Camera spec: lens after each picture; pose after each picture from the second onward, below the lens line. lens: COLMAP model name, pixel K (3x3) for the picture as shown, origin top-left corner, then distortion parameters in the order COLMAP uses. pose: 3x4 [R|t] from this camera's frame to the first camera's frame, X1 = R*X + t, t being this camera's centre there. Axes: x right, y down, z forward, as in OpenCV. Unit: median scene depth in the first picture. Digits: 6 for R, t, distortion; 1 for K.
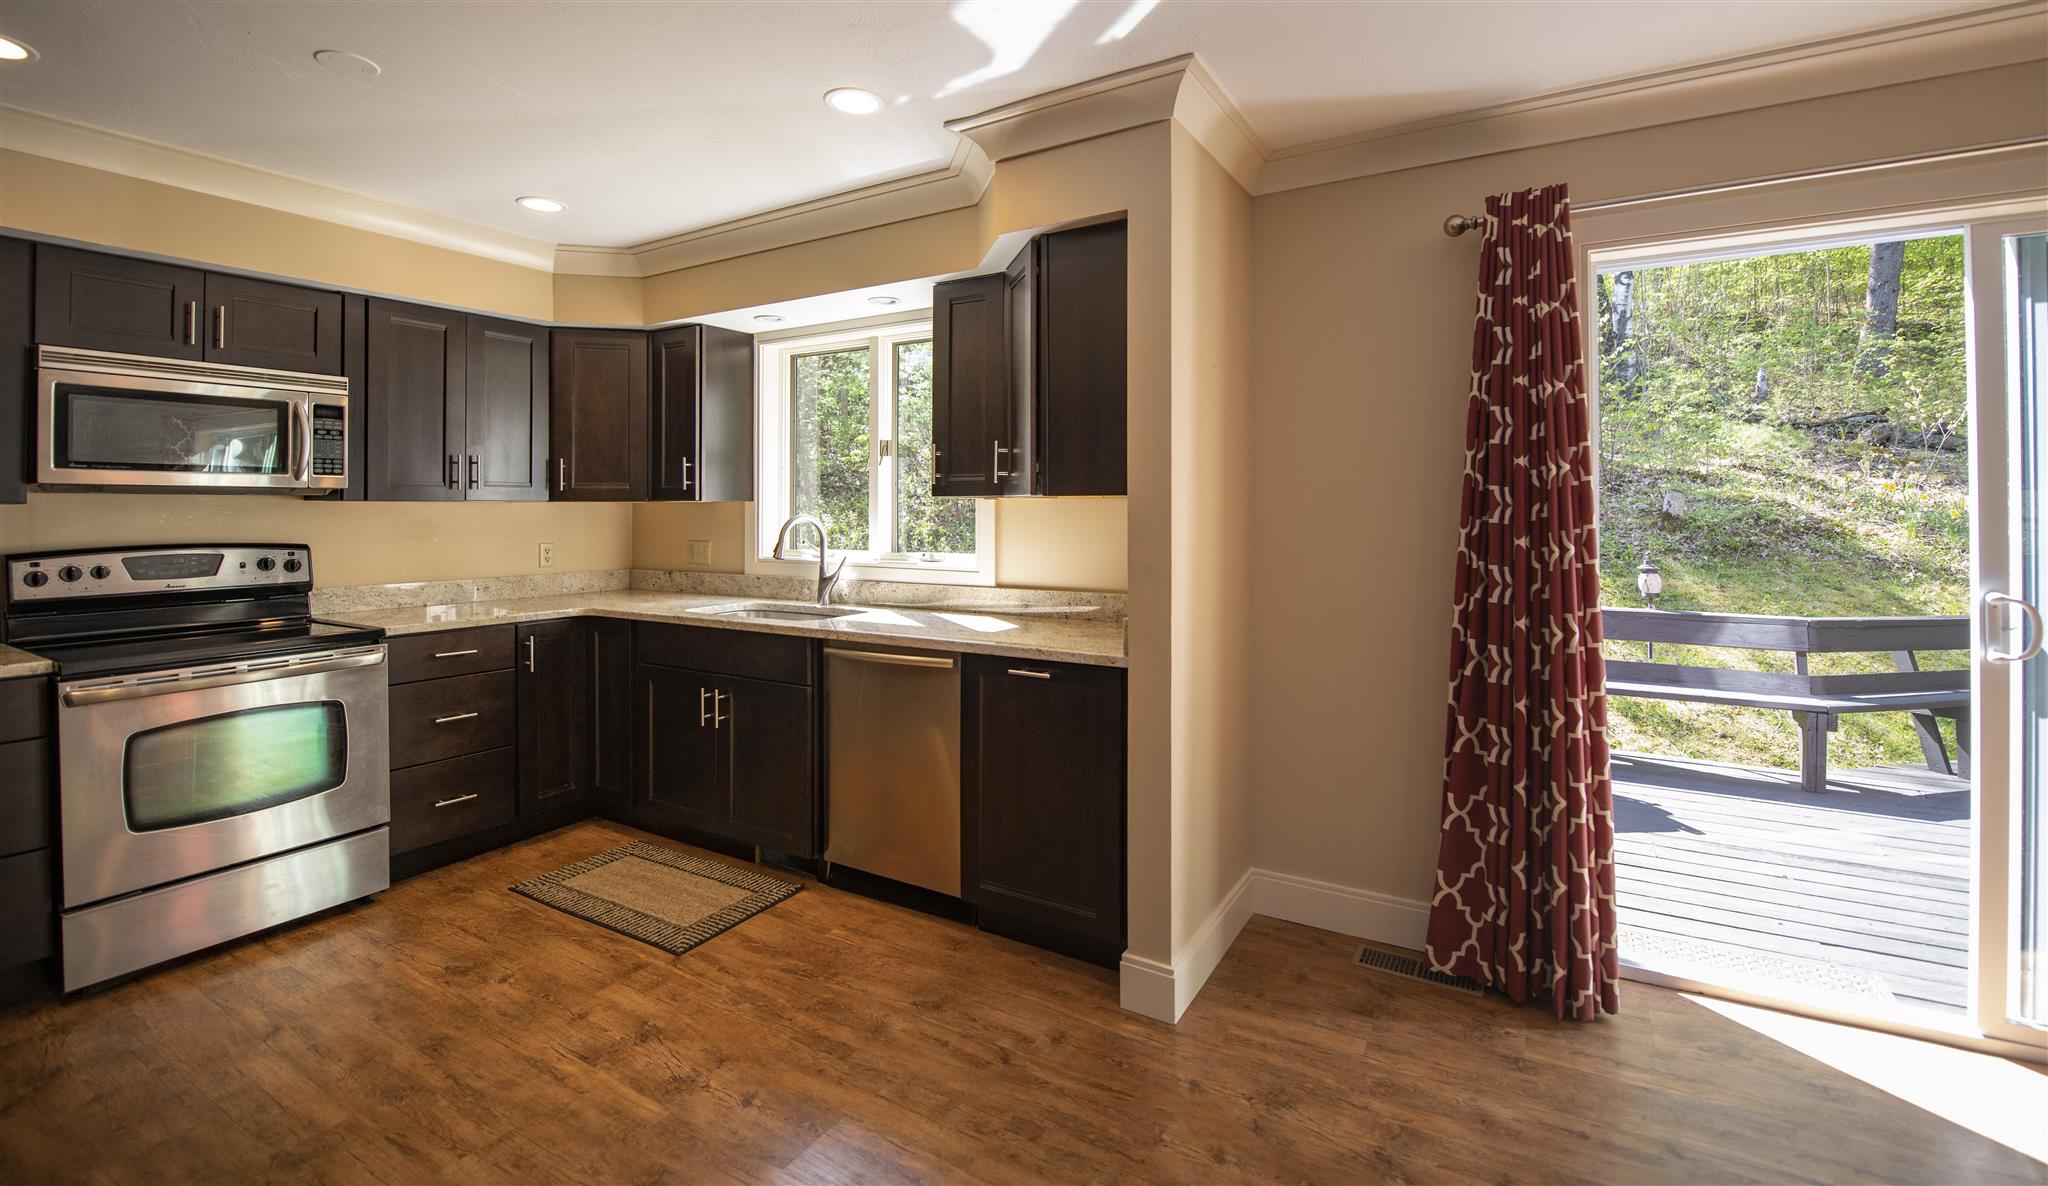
lens RADIAL K [[871.9, 0, 1049.1], [0, 871.9, 503.7], [0, 0, 1]] dist [-0.002991, -0.000244]
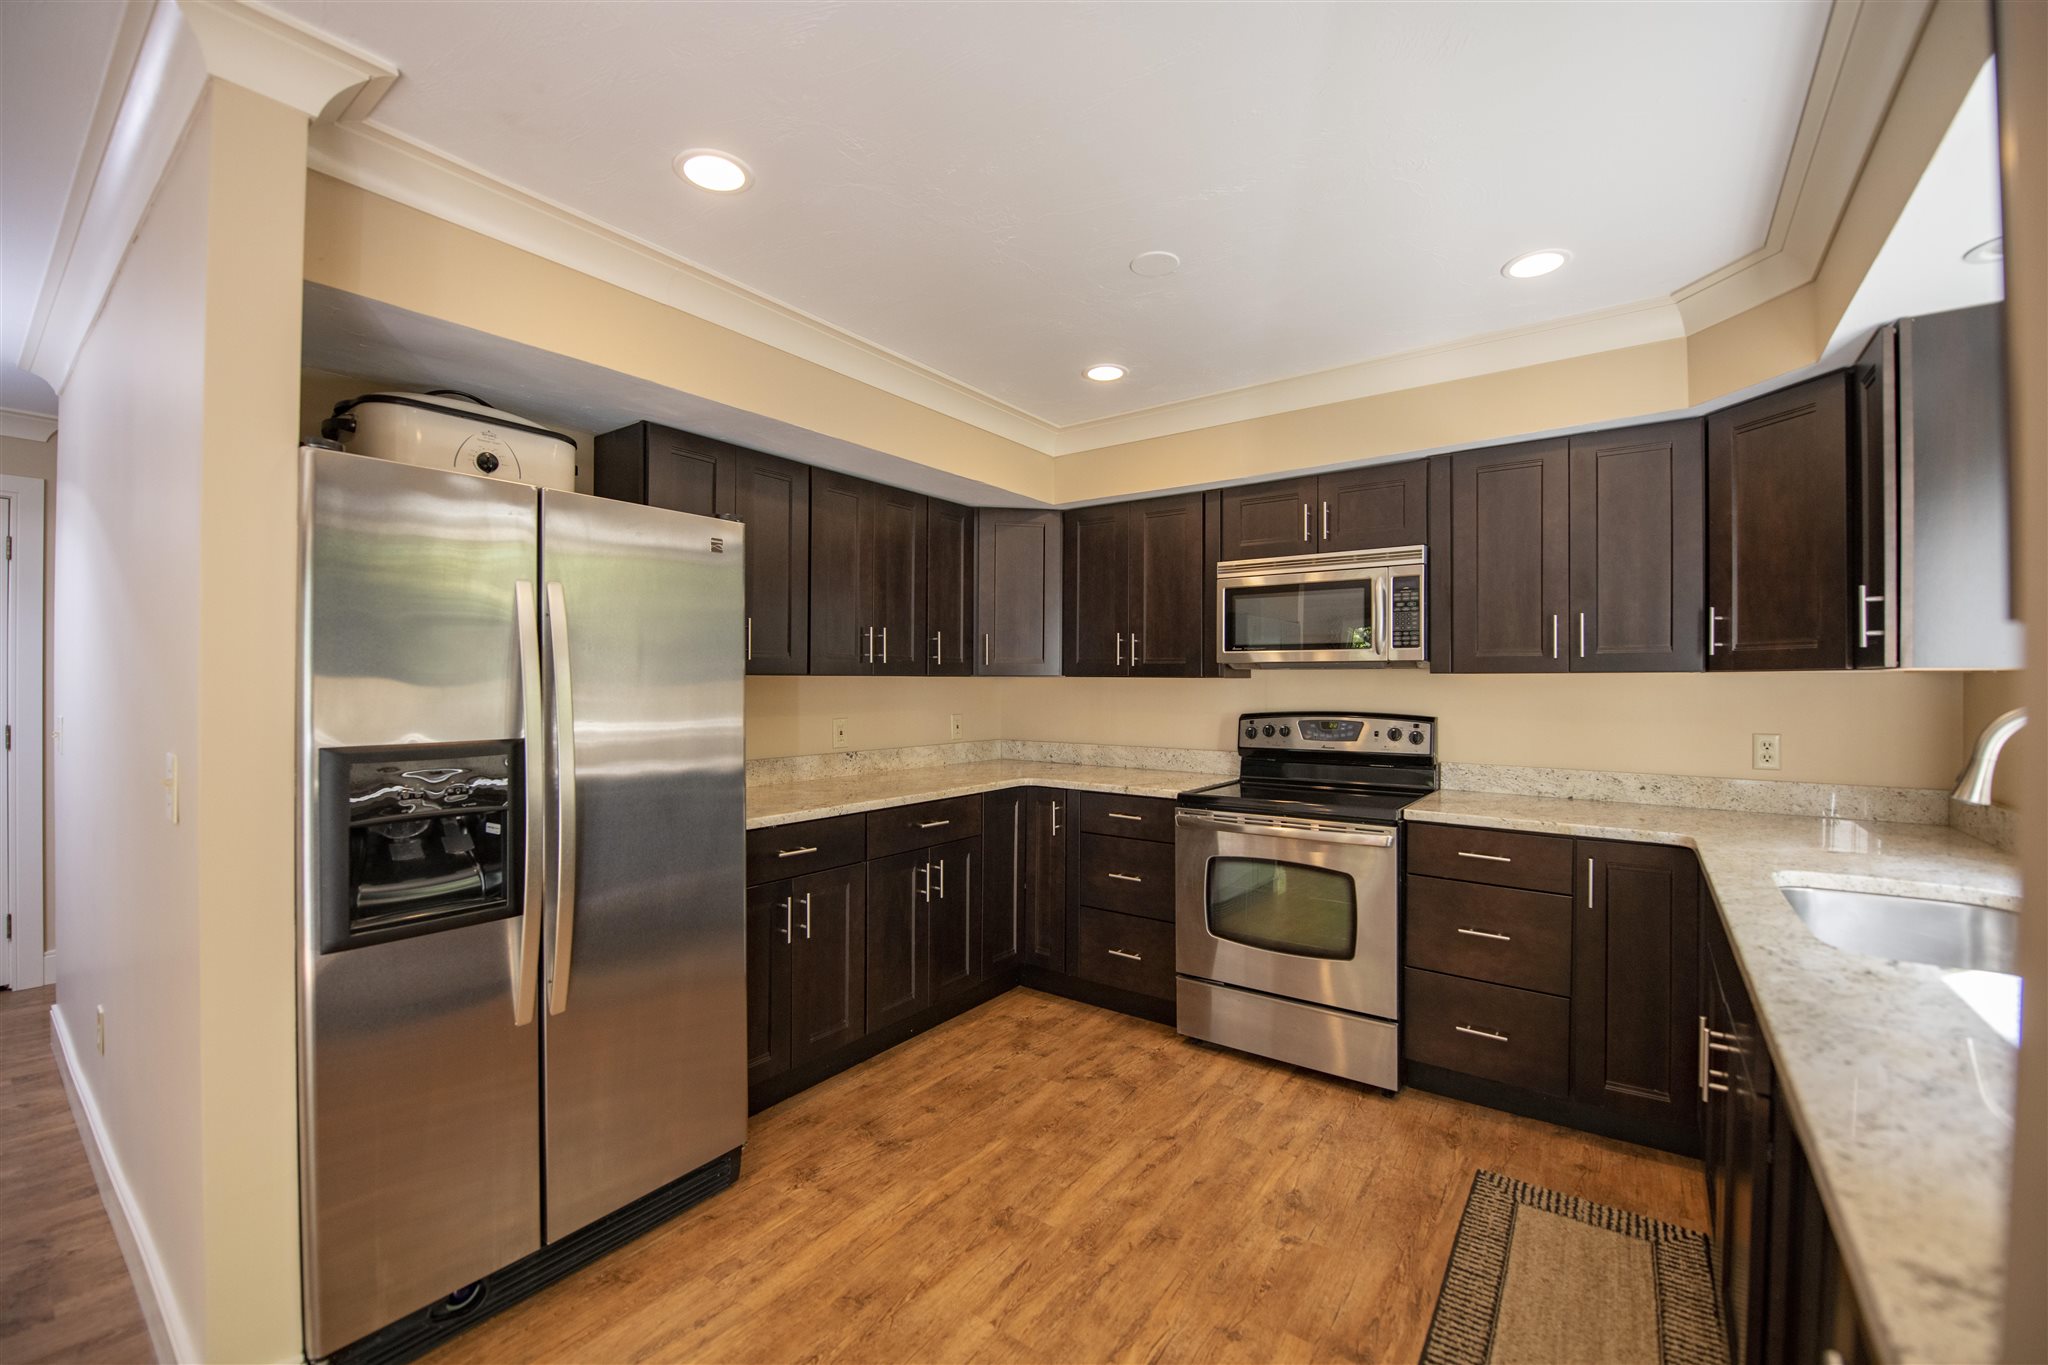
lens RADIAL K [[845.1, 0, 1014.7], [0, 845.1, 682.8], [0, 0, 1]] dist [-0.018395, -0.000168]
pose [[-0.115103, 0.003063, -0.993349, 0.171815], [0.004227, 0.999988, 0.002594, 0.002588], [0.993345, -0.003900, -0.115115, 0.688107]]
